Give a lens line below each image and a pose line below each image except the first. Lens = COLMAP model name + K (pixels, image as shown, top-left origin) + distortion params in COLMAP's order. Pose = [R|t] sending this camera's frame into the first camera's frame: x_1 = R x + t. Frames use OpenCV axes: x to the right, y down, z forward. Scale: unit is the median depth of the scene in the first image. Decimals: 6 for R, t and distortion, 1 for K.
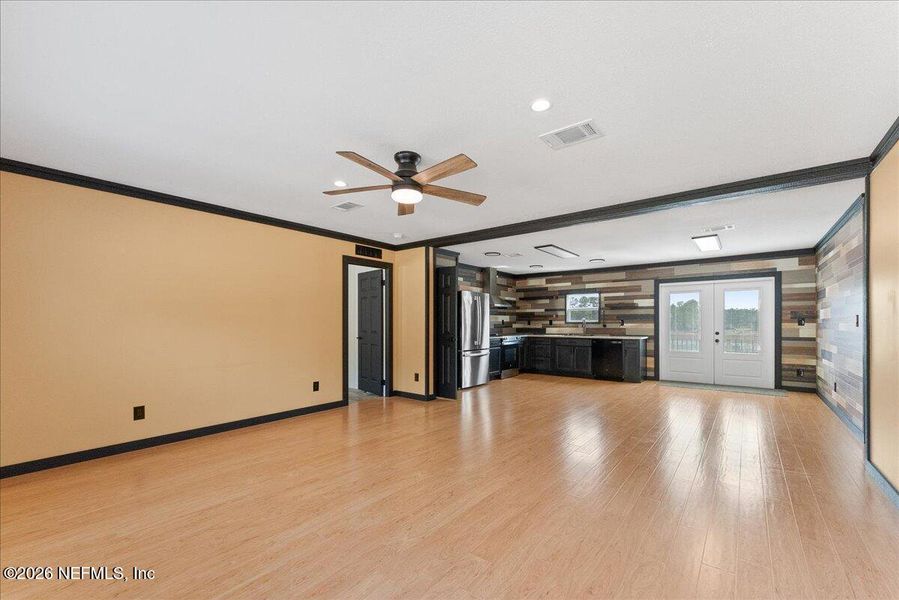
lens RADIAL K [[367.7, 0, 443.1], [0, 367.7, 323.8], [0, 0, 1]] dist [0.010376, -0.000100]
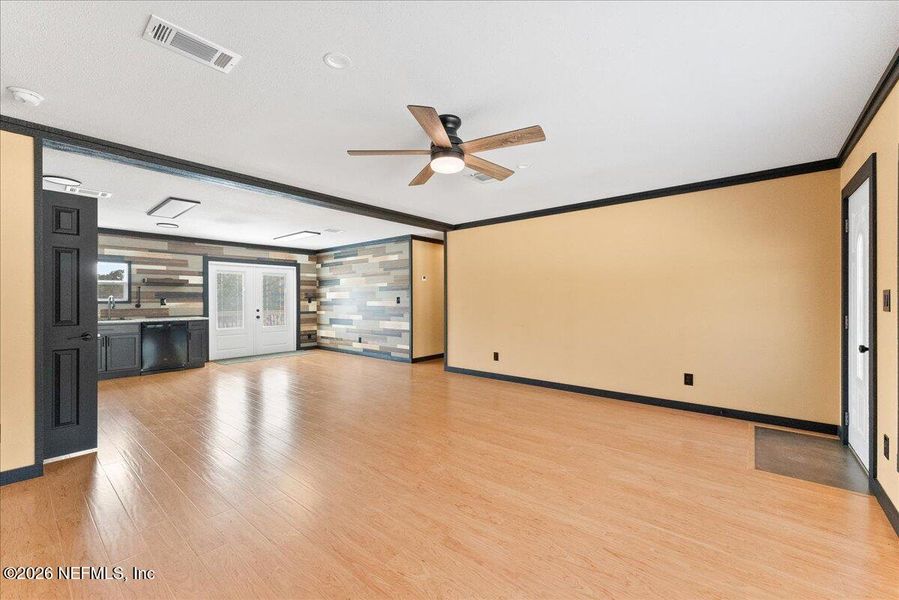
lens RADIAL K [[367.7, 0, 449.7], [0, 367.7, 300.8], [0, 0, 1]] dist [0.010376, -0.000100]
pose [[0.026080, -0.004149, 0.999651, -0.370310], [0.005663, 0.999976, 0.004002, -0.005523], [-0.999644, 0.005557, 0.026103, 0.357971]]
